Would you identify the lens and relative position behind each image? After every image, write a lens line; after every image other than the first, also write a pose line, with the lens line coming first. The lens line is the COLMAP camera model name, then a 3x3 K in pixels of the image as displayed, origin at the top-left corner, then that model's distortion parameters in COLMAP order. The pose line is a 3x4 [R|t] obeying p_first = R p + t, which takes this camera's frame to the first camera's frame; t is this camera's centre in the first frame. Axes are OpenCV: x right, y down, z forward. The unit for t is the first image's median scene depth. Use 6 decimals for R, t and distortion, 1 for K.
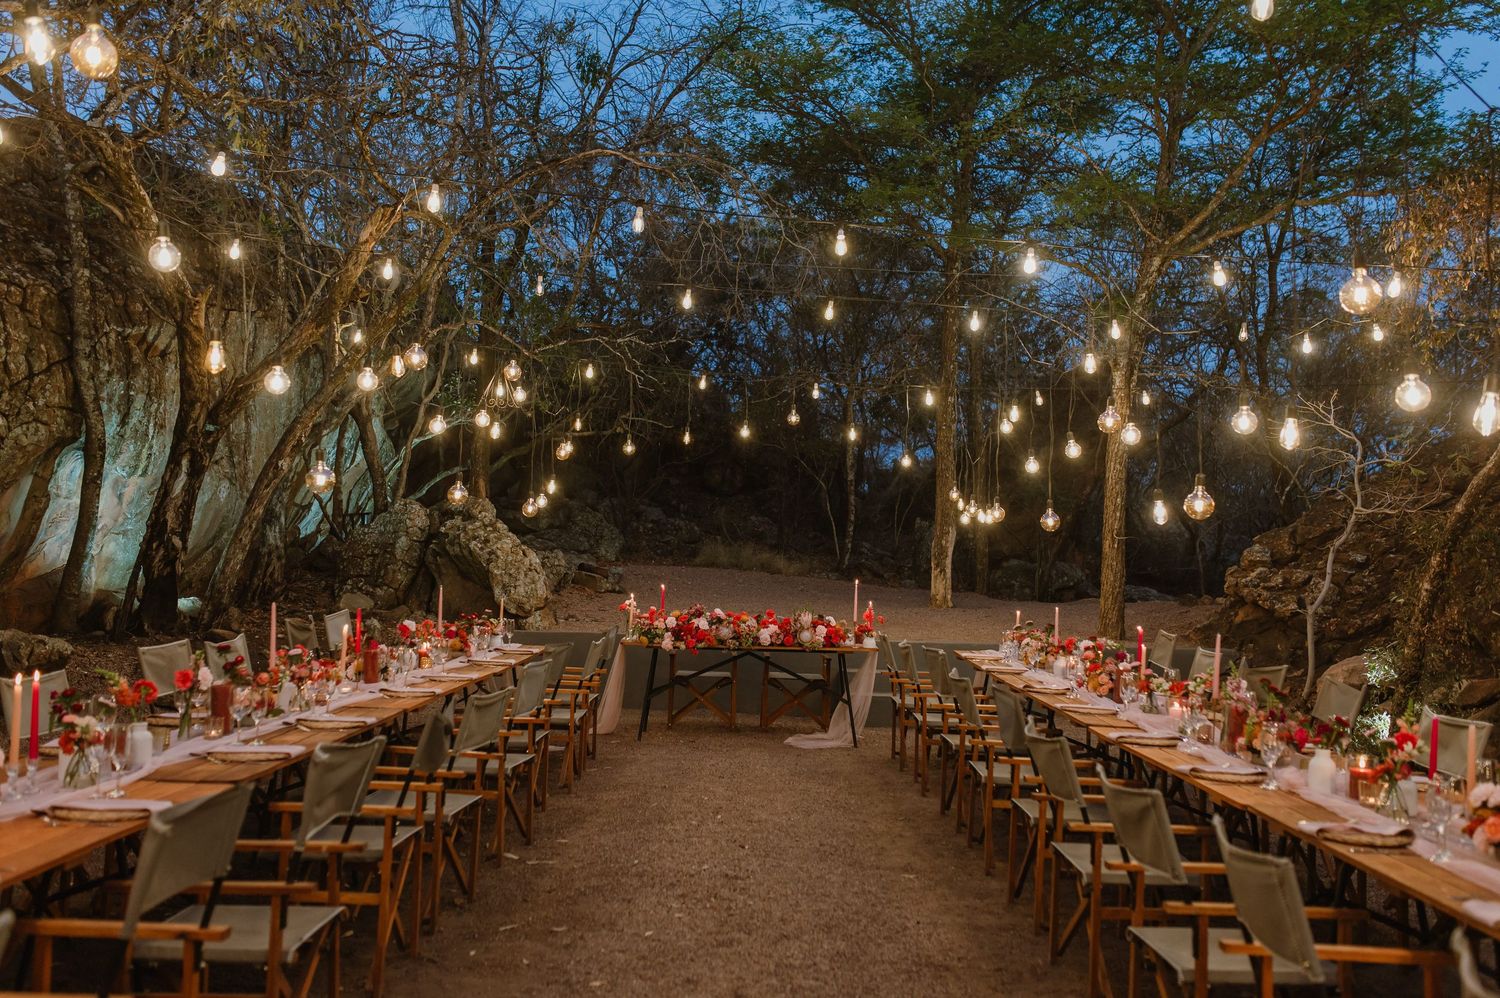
lens RADIAL K [[1408.3, 0, 746.8], [0, 1408.3, 496.5], [0, 0, 1]] dist [0.028313, 0.000000]
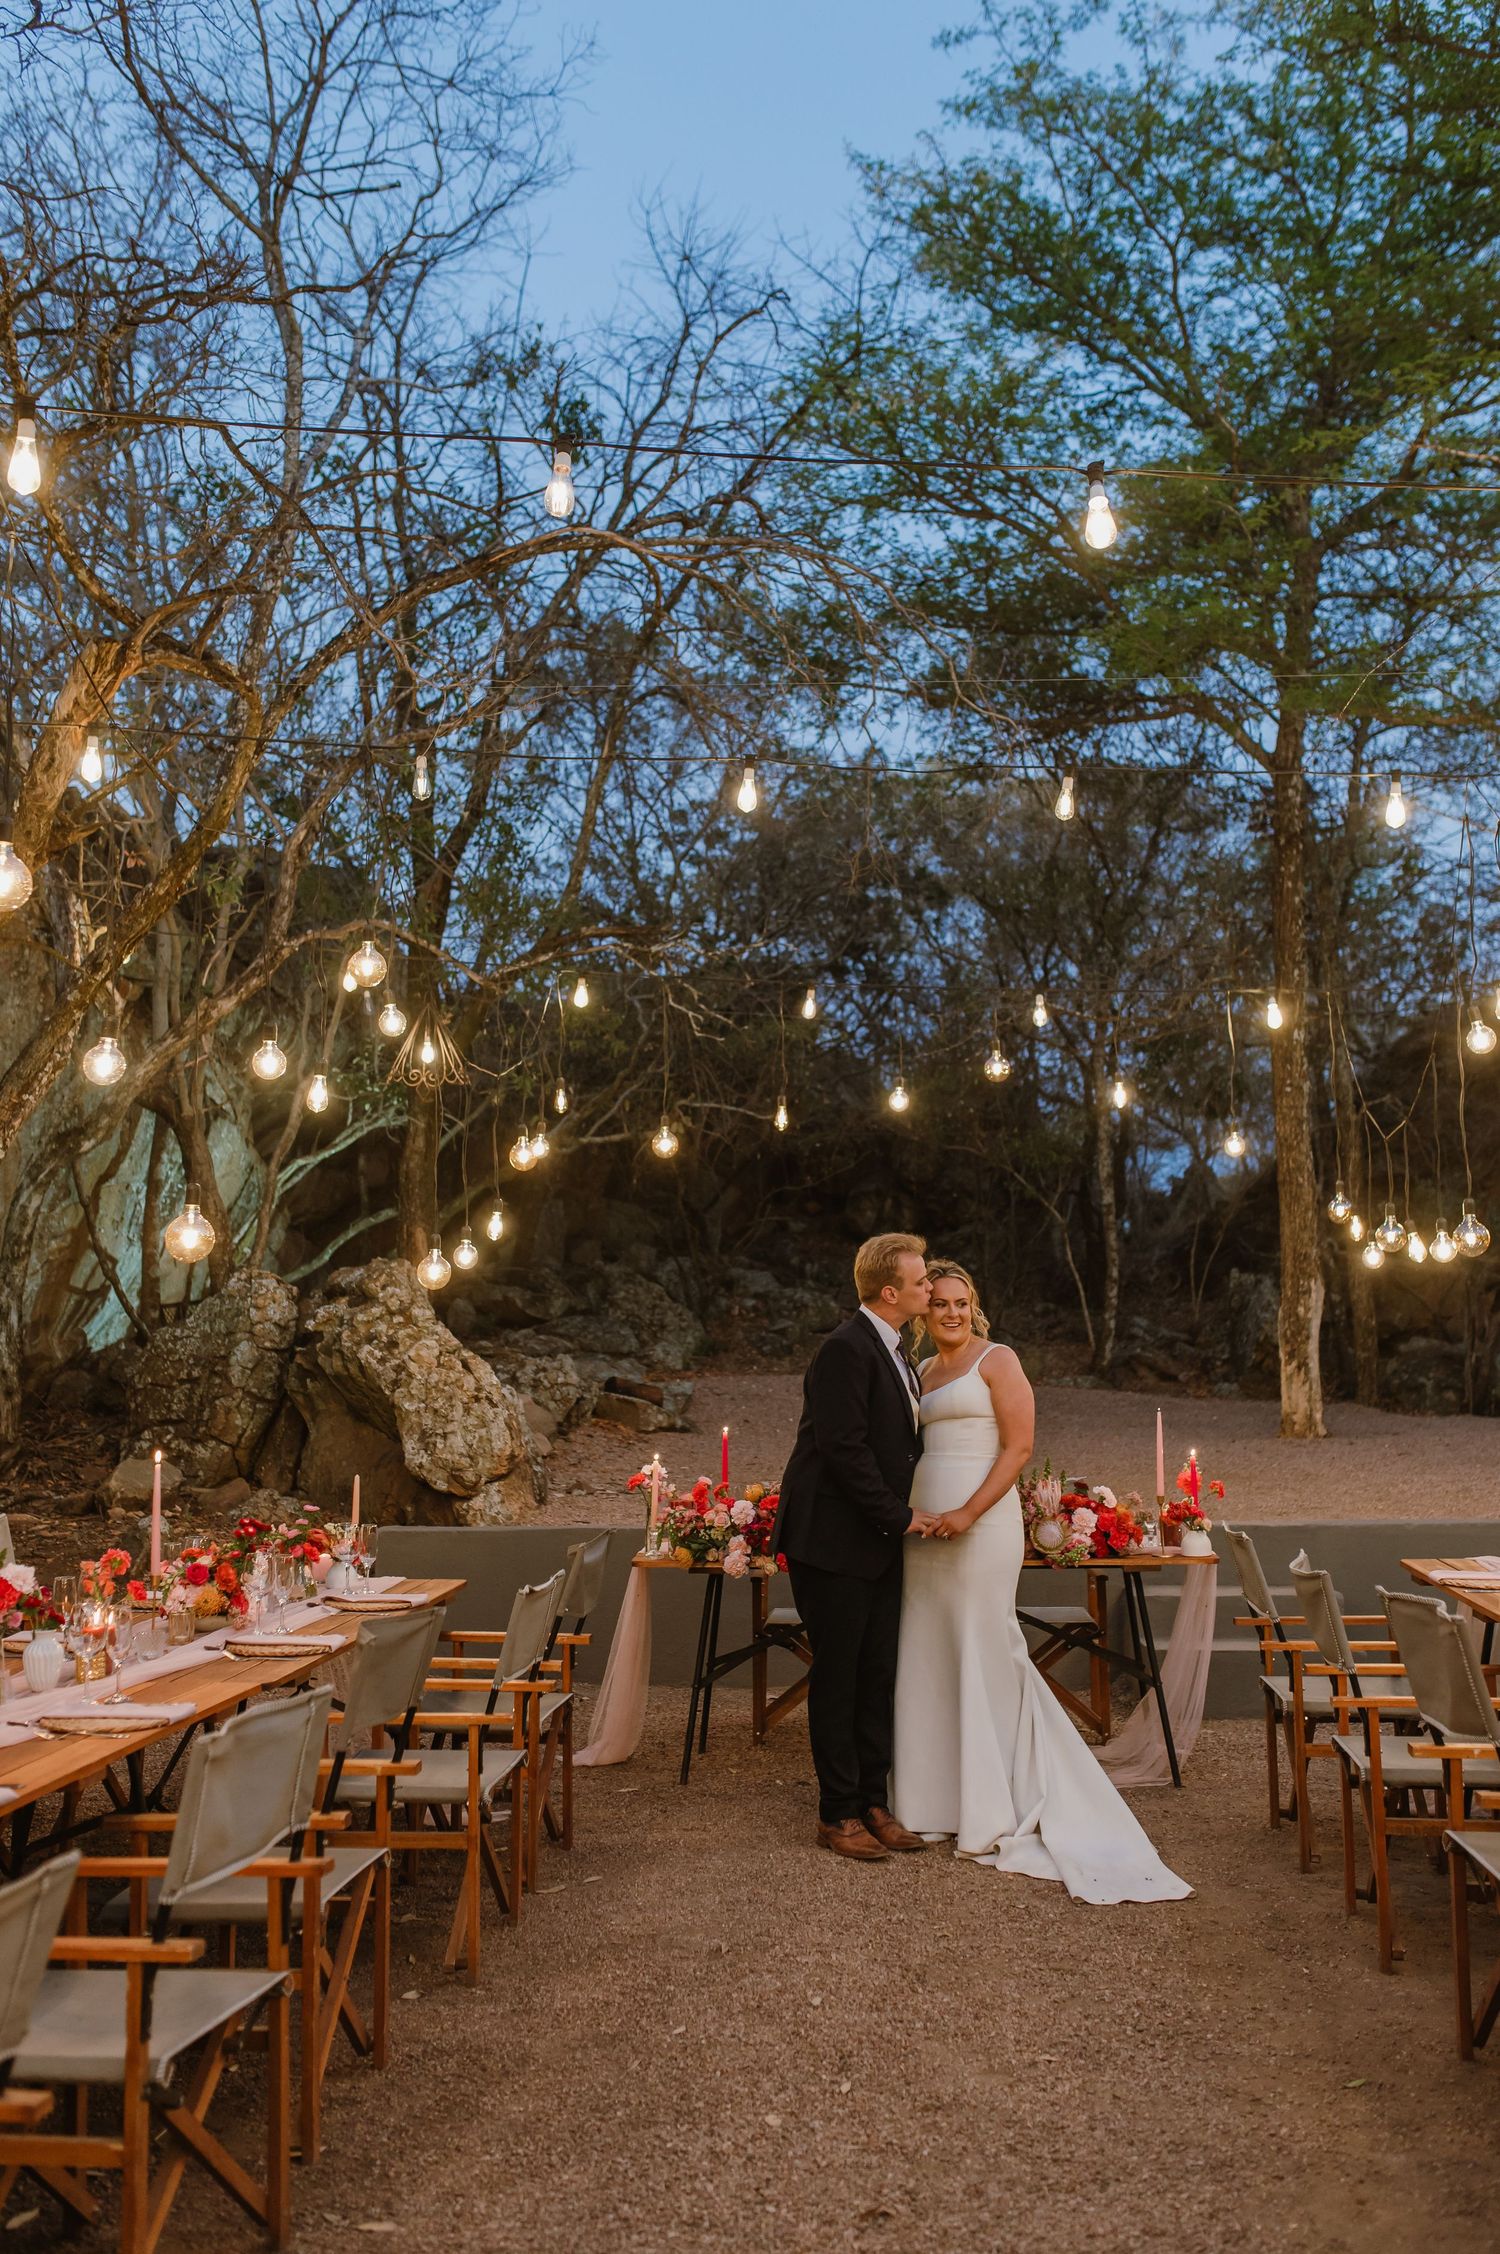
lens RADIAL K [[2116.2, 0, 774.9], [0, 2116.2, 1155.0], [0, 0, 1]] dist [0.028313, 0.000000]
pose [[0.996477, -0.046368, -0.069885, 0.007403], [0.042779, 0.997730, -0.052006, 0.011359], [0.072138, 0.048833, 0.996198, 0.306962]]
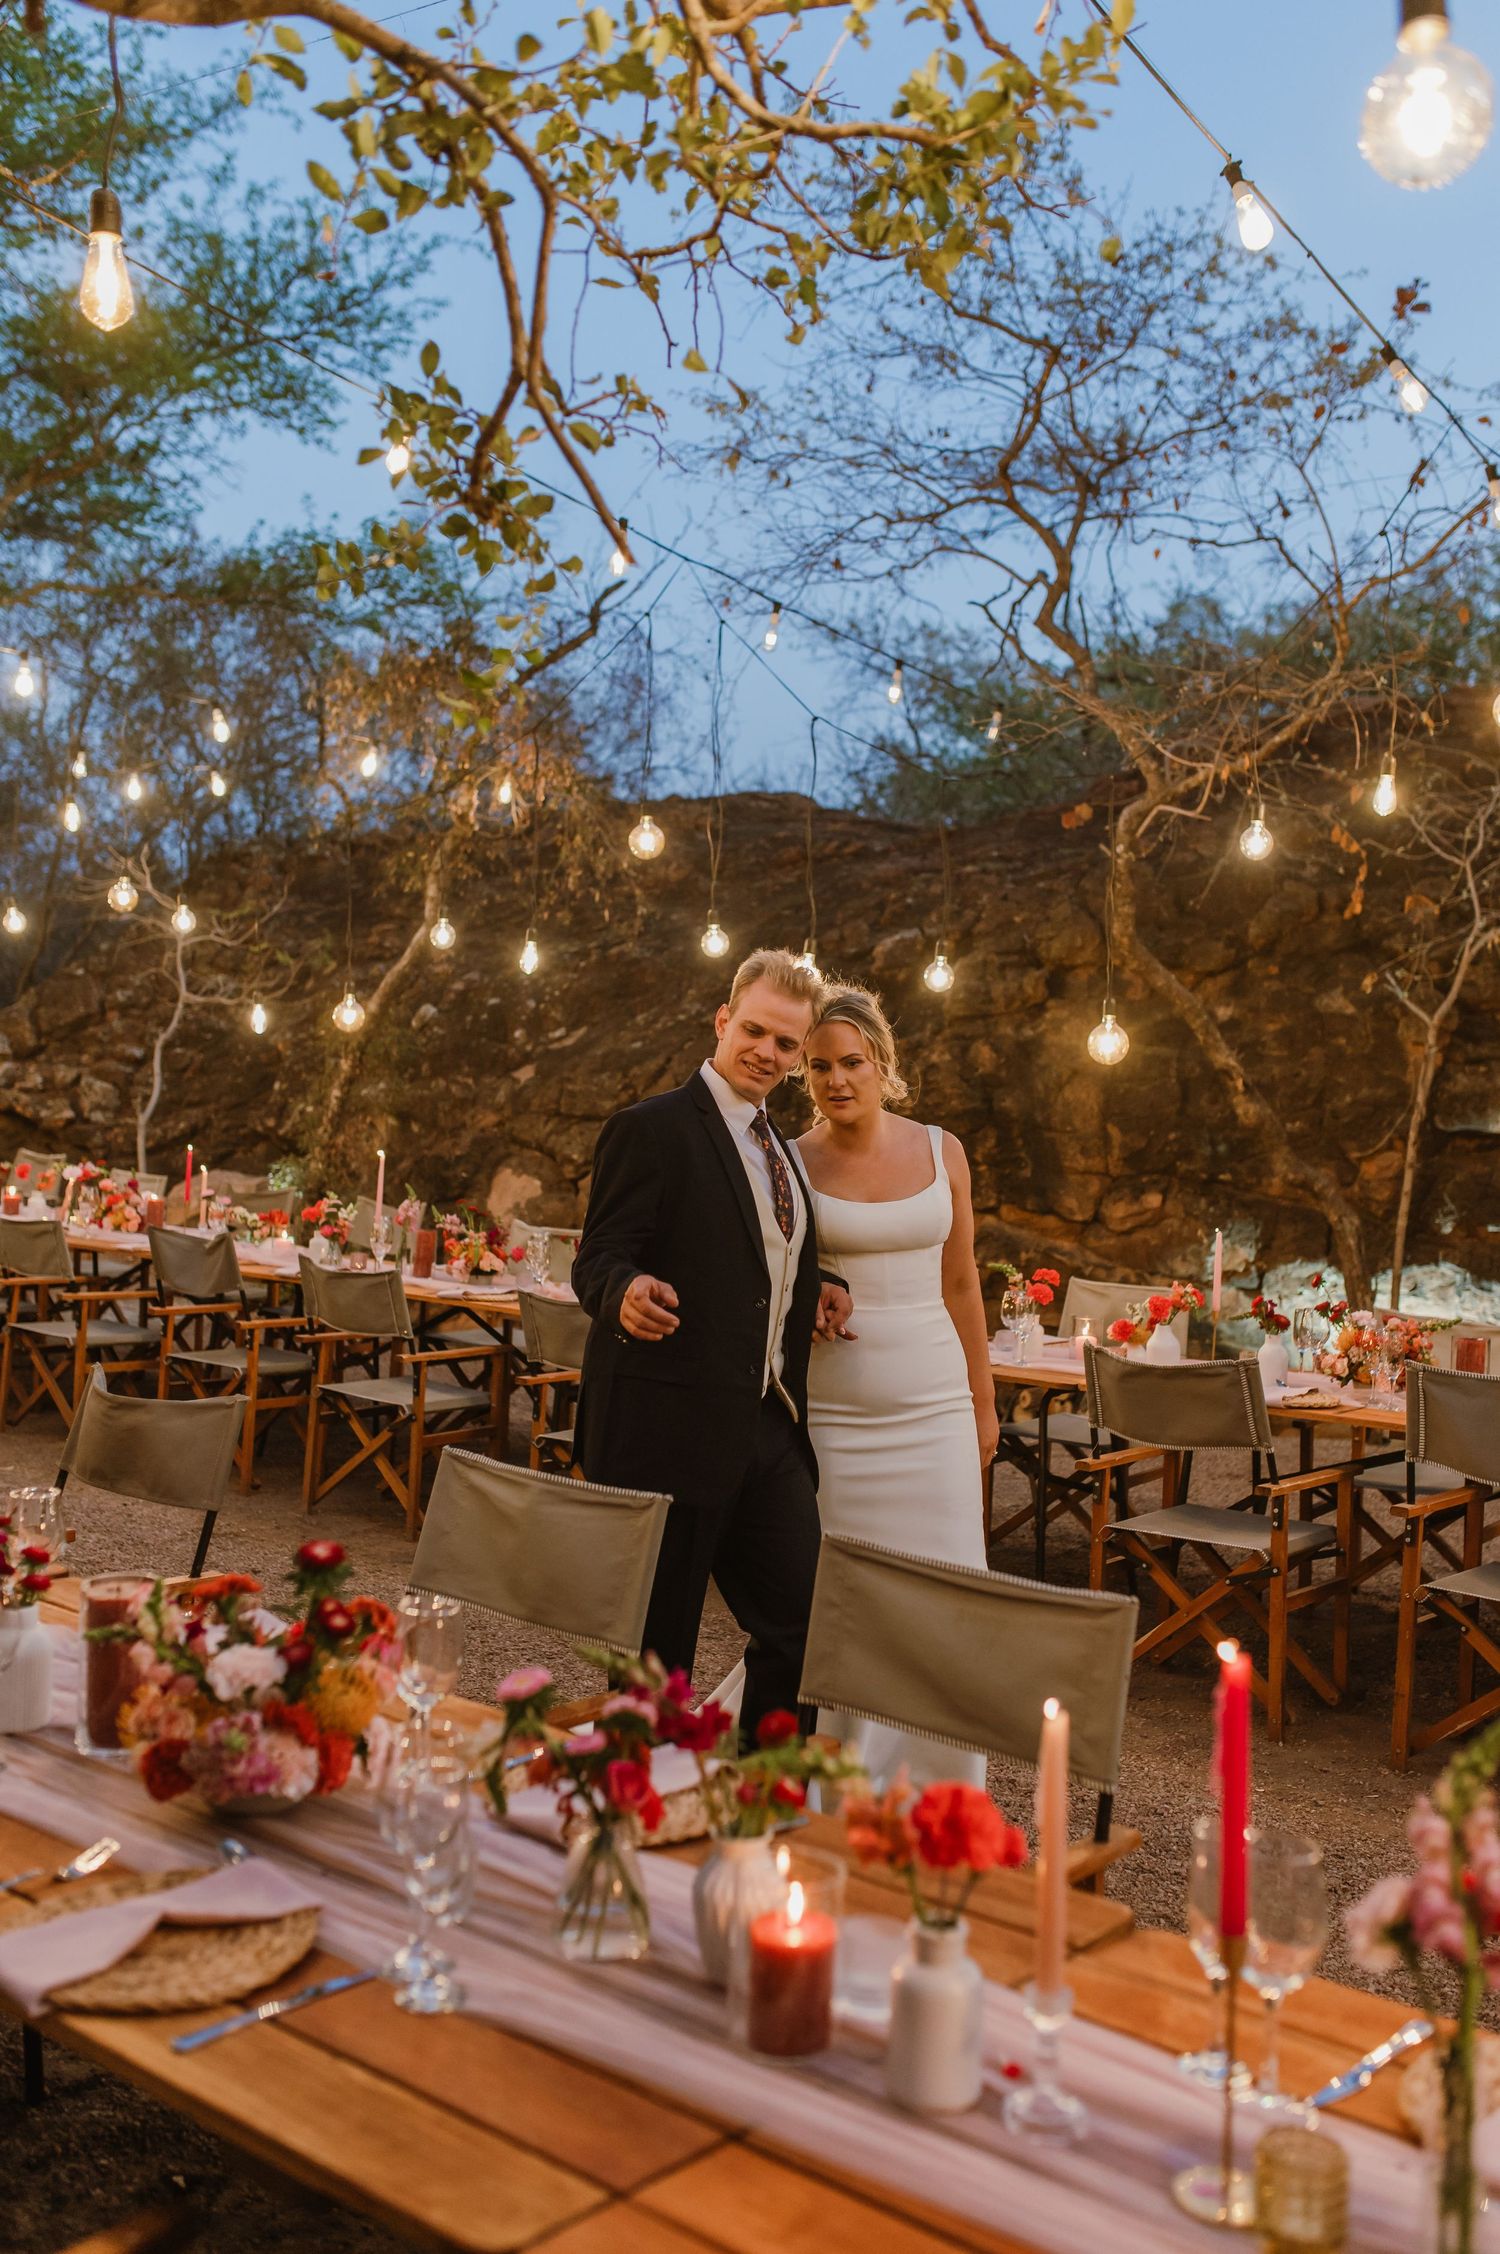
lens RADIAL K [[2116.2, 0, 740.4], [0, 2116.2, 1104.0], [0, 0, 1]] dist [0.028313, 0.000000]
pose [[0.639443, -0.011952, 0.768745, -0.306772], [-0.051171, 0.997001, 0.058064, -0.016544], [-0.767134, -0.076466, 0.636914, -0.041575]]
